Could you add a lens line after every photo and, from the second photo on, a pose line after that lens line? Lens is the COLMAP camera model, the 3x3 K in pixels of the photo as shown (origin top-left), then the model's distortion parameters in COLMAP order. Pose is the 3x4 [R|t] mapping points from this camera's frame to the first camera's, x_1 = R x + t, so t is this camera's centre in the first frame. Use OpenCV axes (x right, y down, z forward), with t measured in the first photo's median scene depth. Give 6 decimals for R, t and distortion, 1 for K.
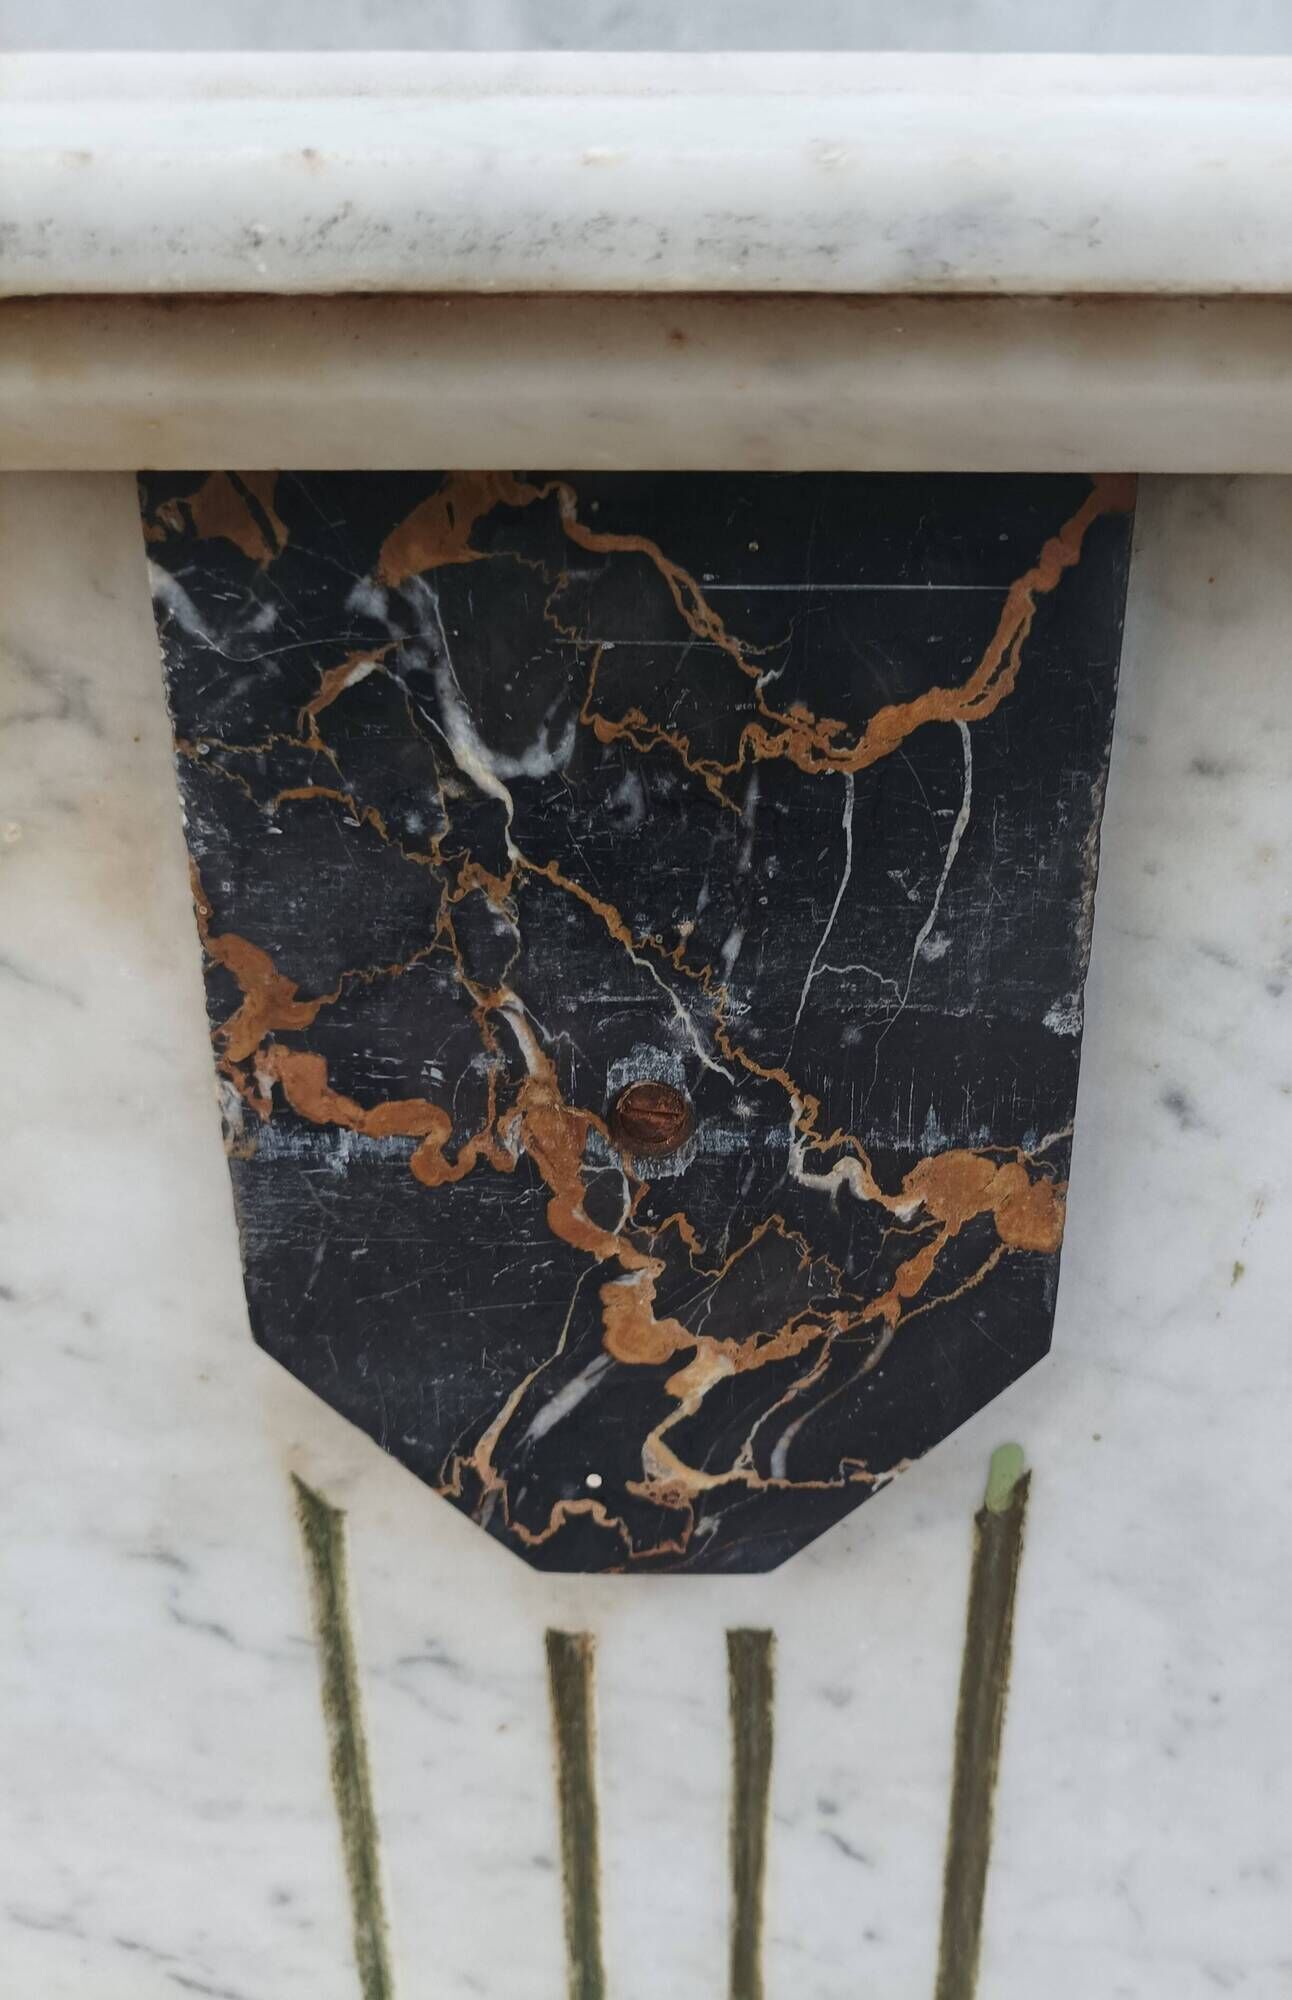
lens RADIAL K [[1654.2, 0, 733.3], [0, 1654.2, 997.1], [0, 0, 1]] dist [-0.006716, -0.004171]
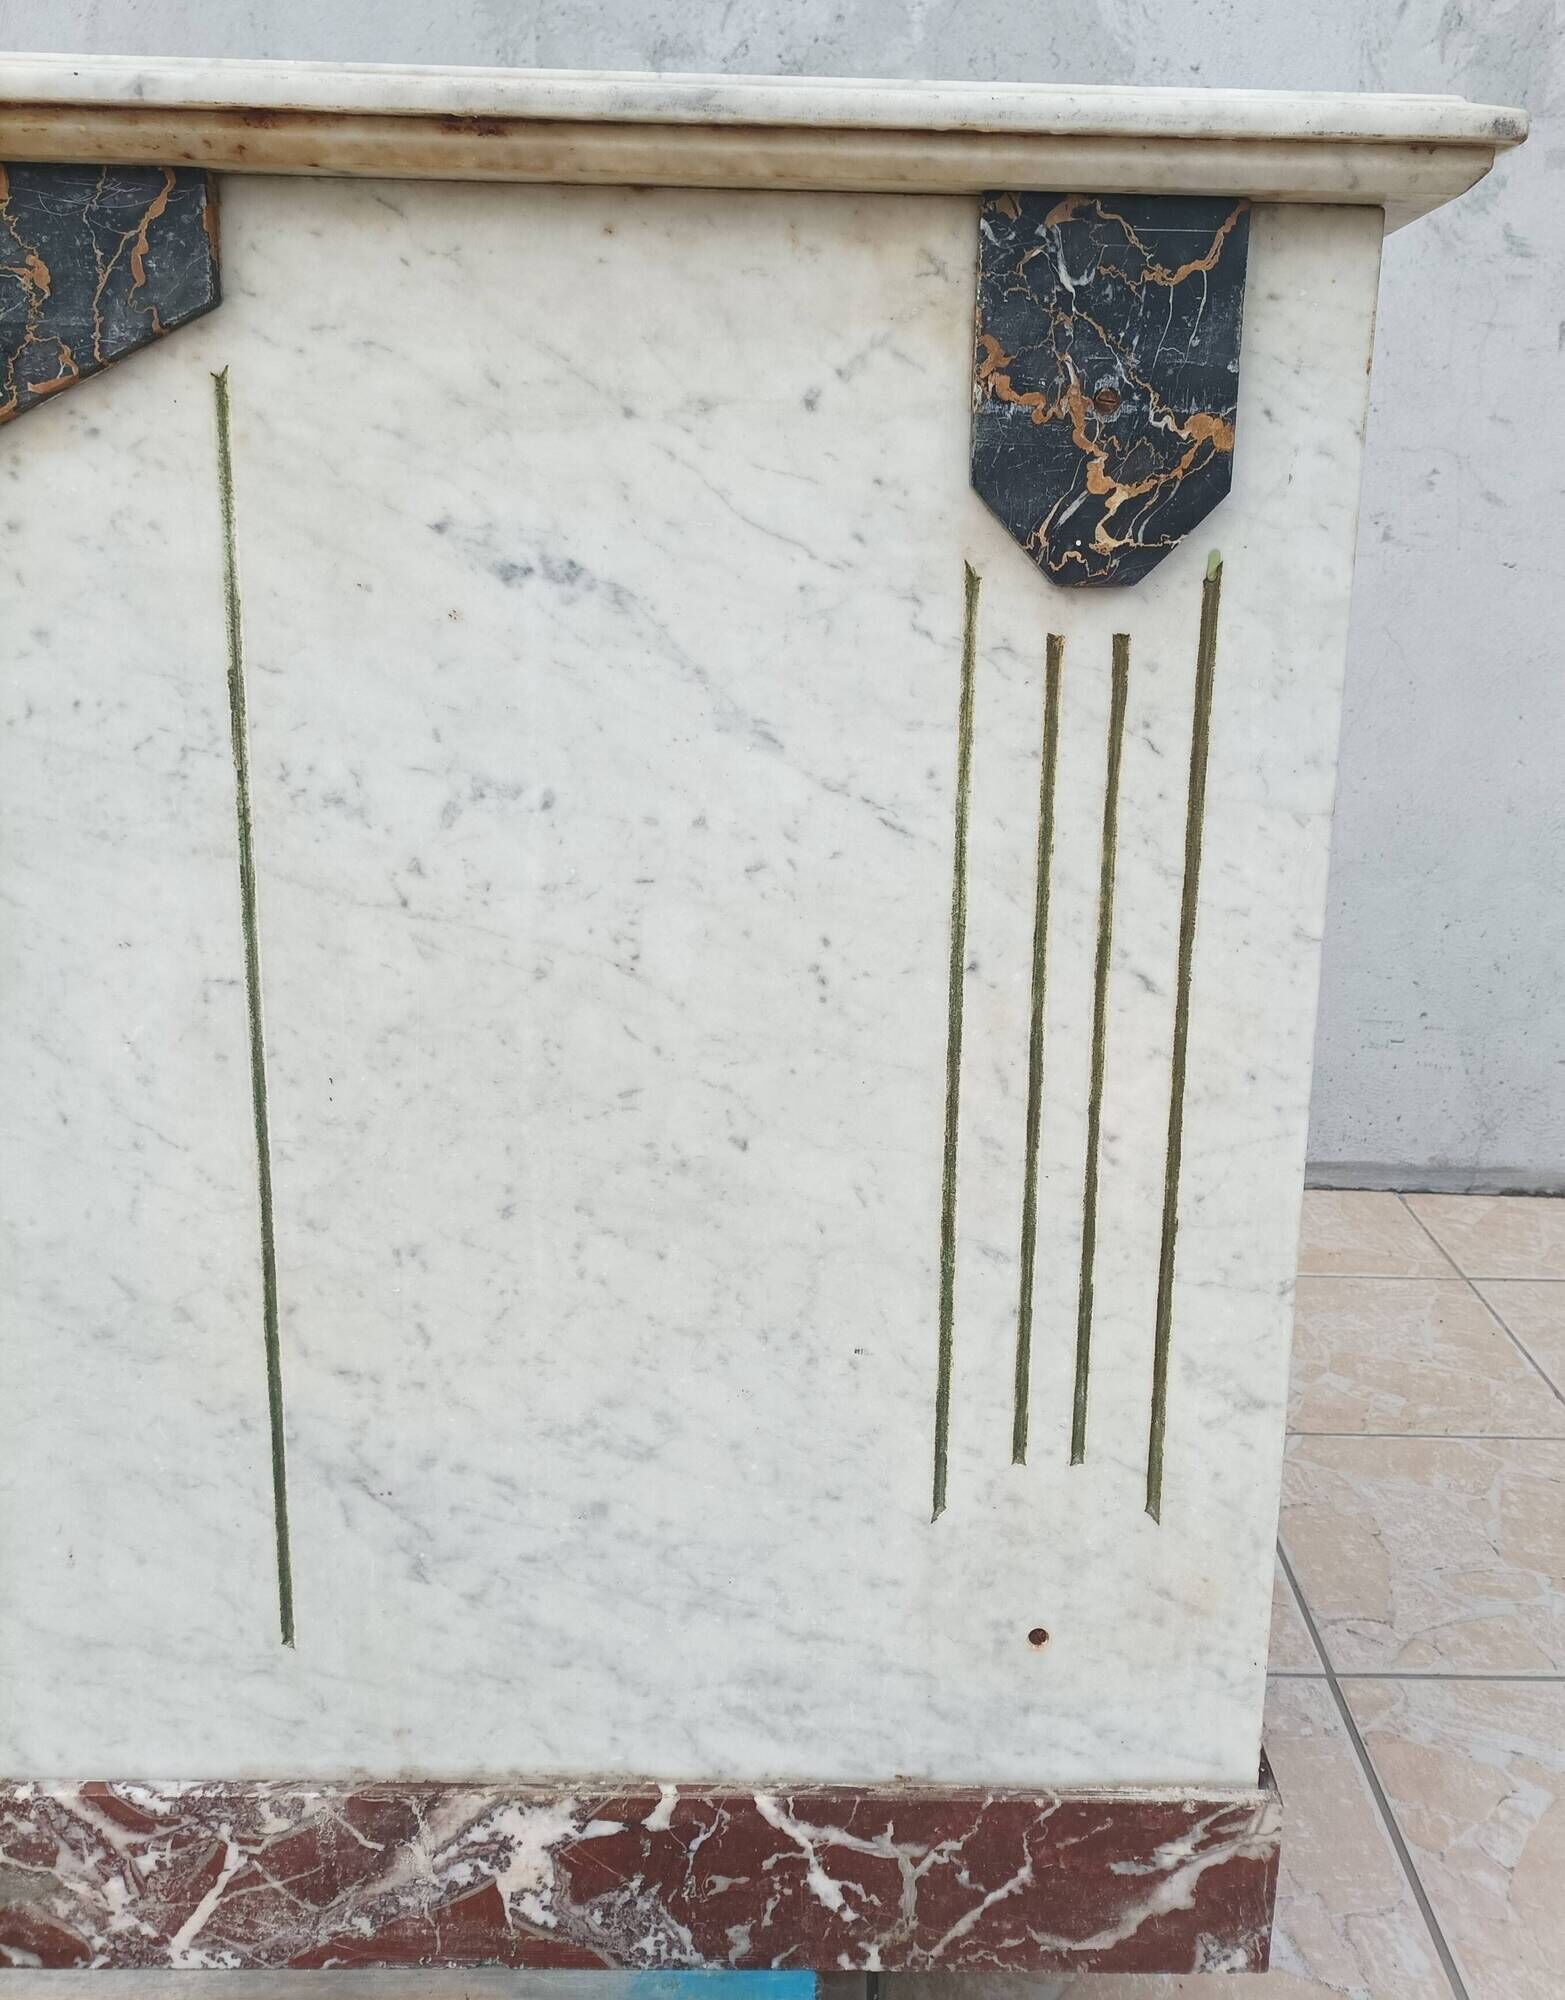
lens RADIAL K [[1730.0, 0, 861.9], [0, 1730.0, 893.3], [0, 0, 1]] dist [0.023392, -0.016470]
pose [[0.999330, 0.013444, 0.034034, -0.618273], [-0.006491, 0.980443, -0.196697, 1.651759], [-0.036013, 0.196345, 0.979873, -2.075325]]
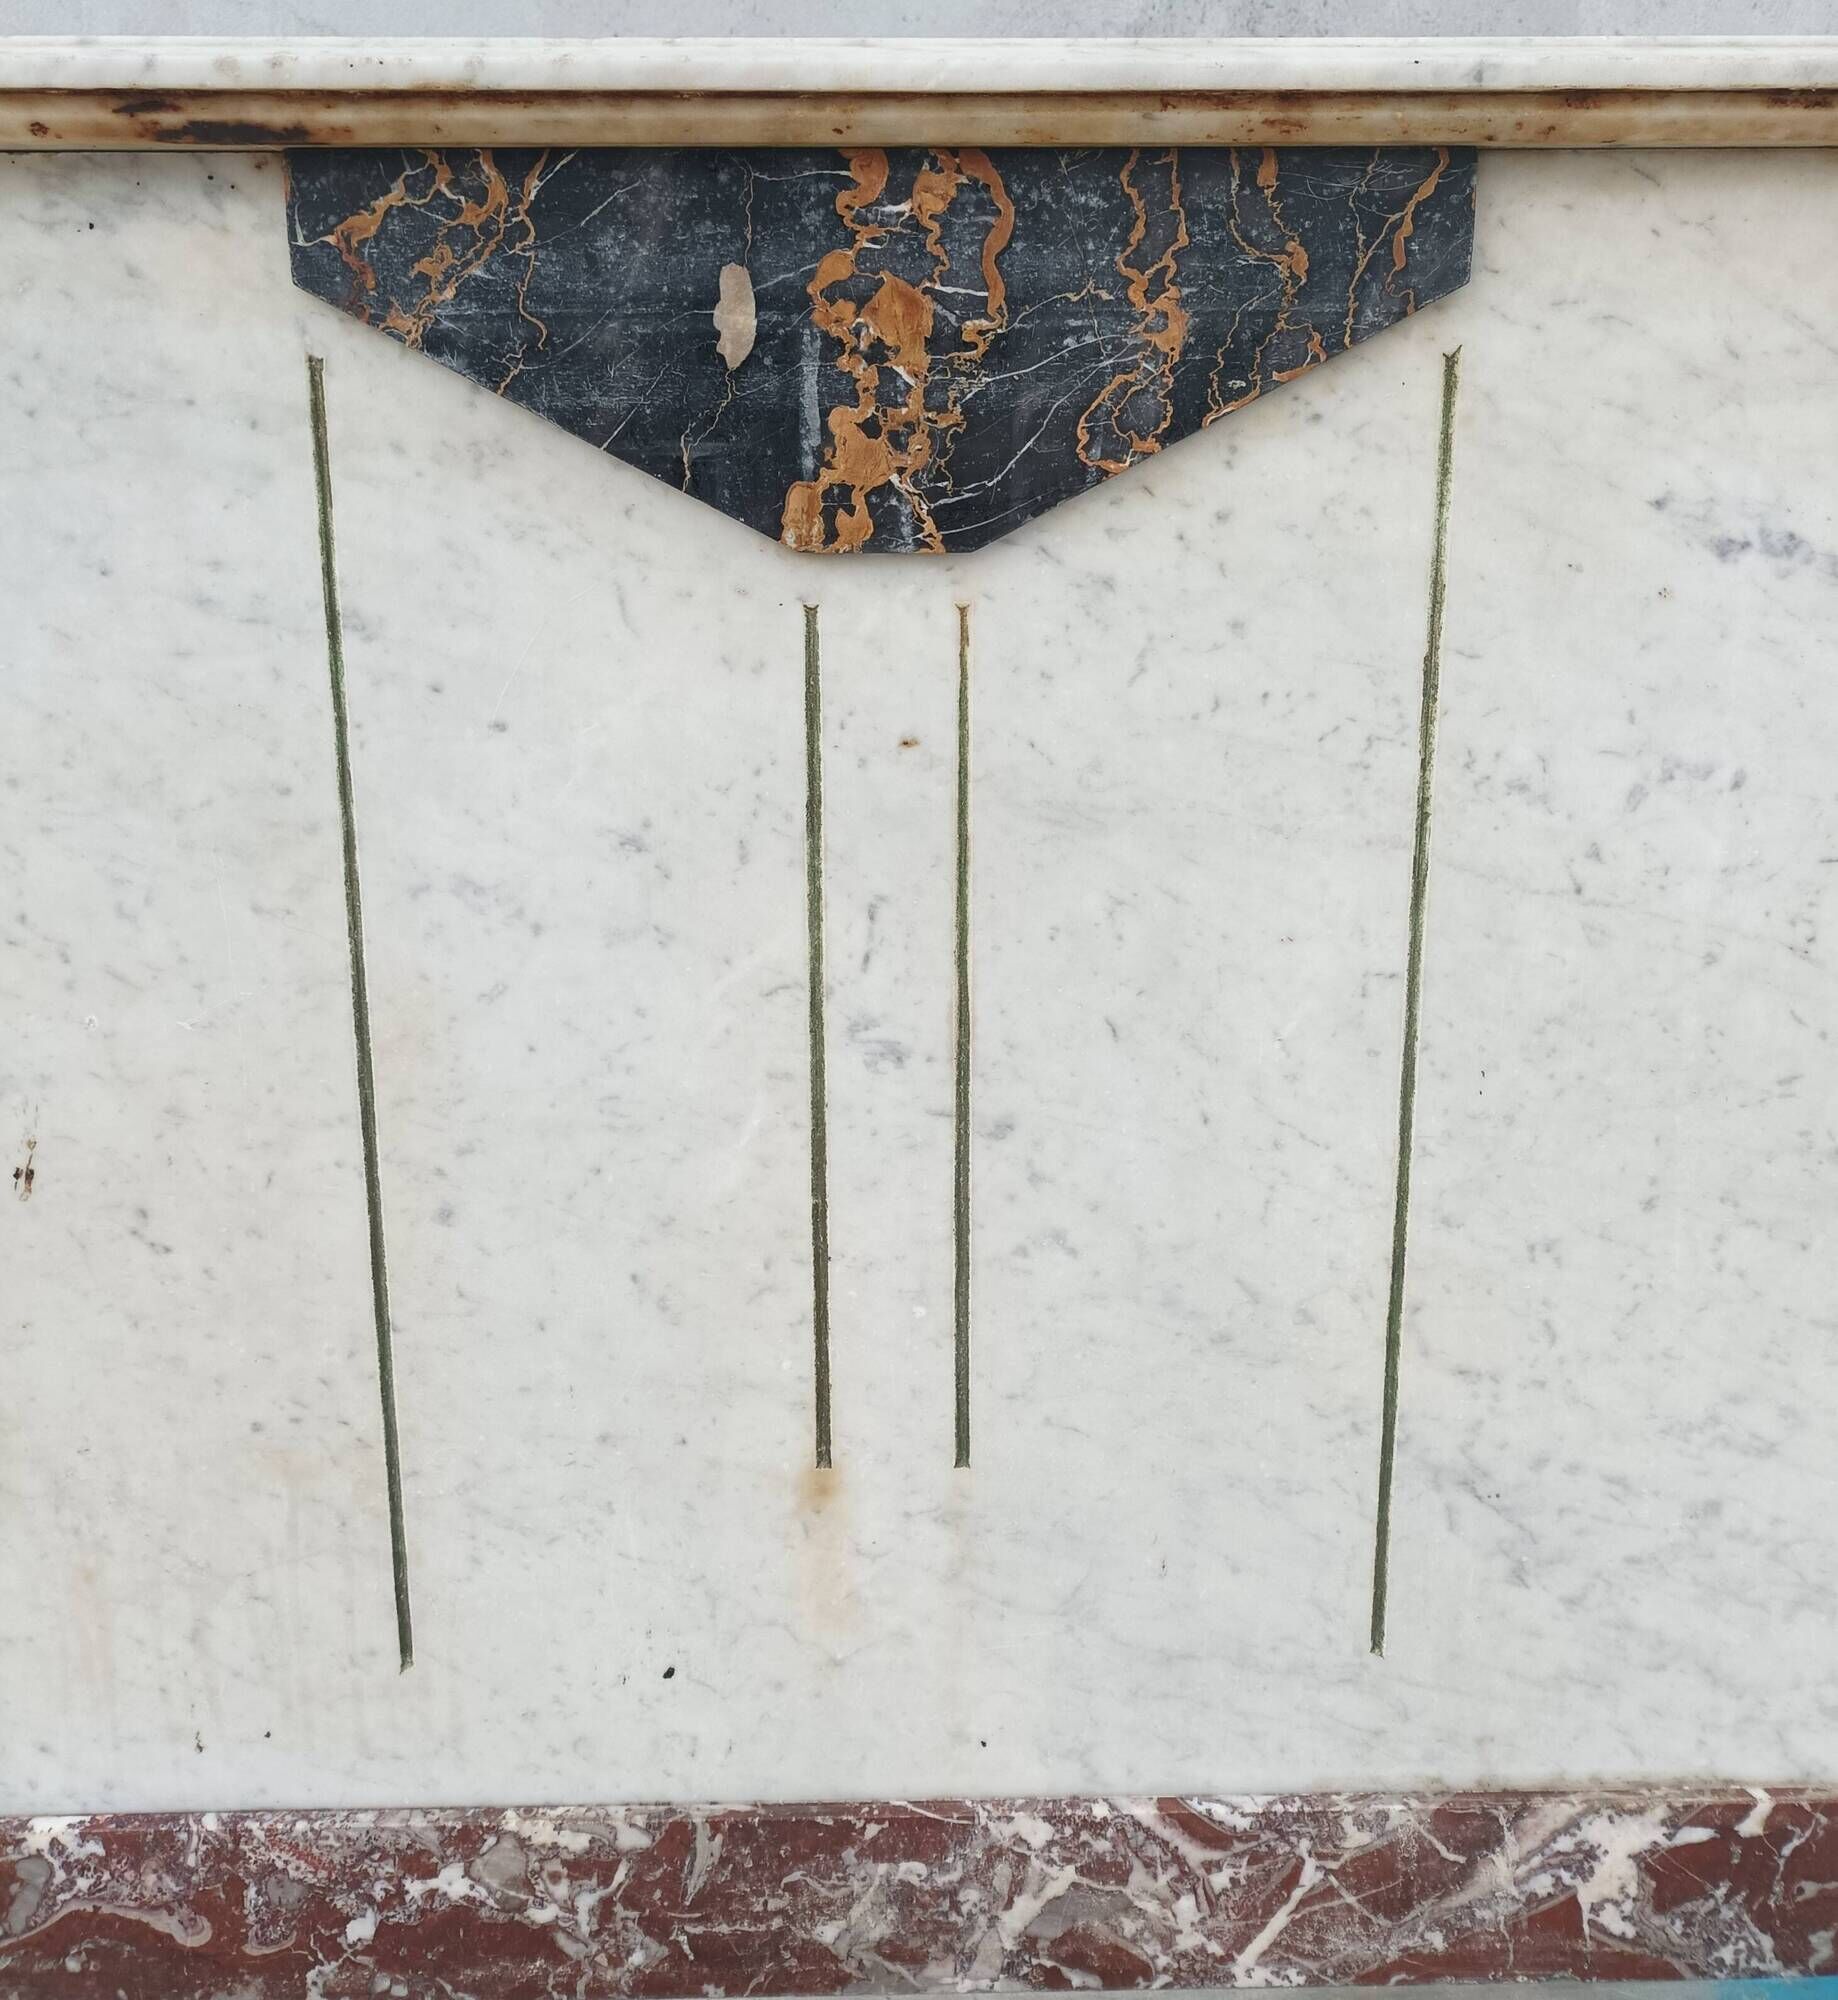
lens RADIAL K [[1872.2, 0, 912.7], [0, 1872.2, 769.3], [0, 0, 1]] dist [0.018970, -0.011745]
pose [[0.999462, -0.013001, 0.030106, -2.856305], [0.018443, 0.981951, -0.188232, 1.416775], [-0.027116, 0.188686, 0.981663, -2.194976]]
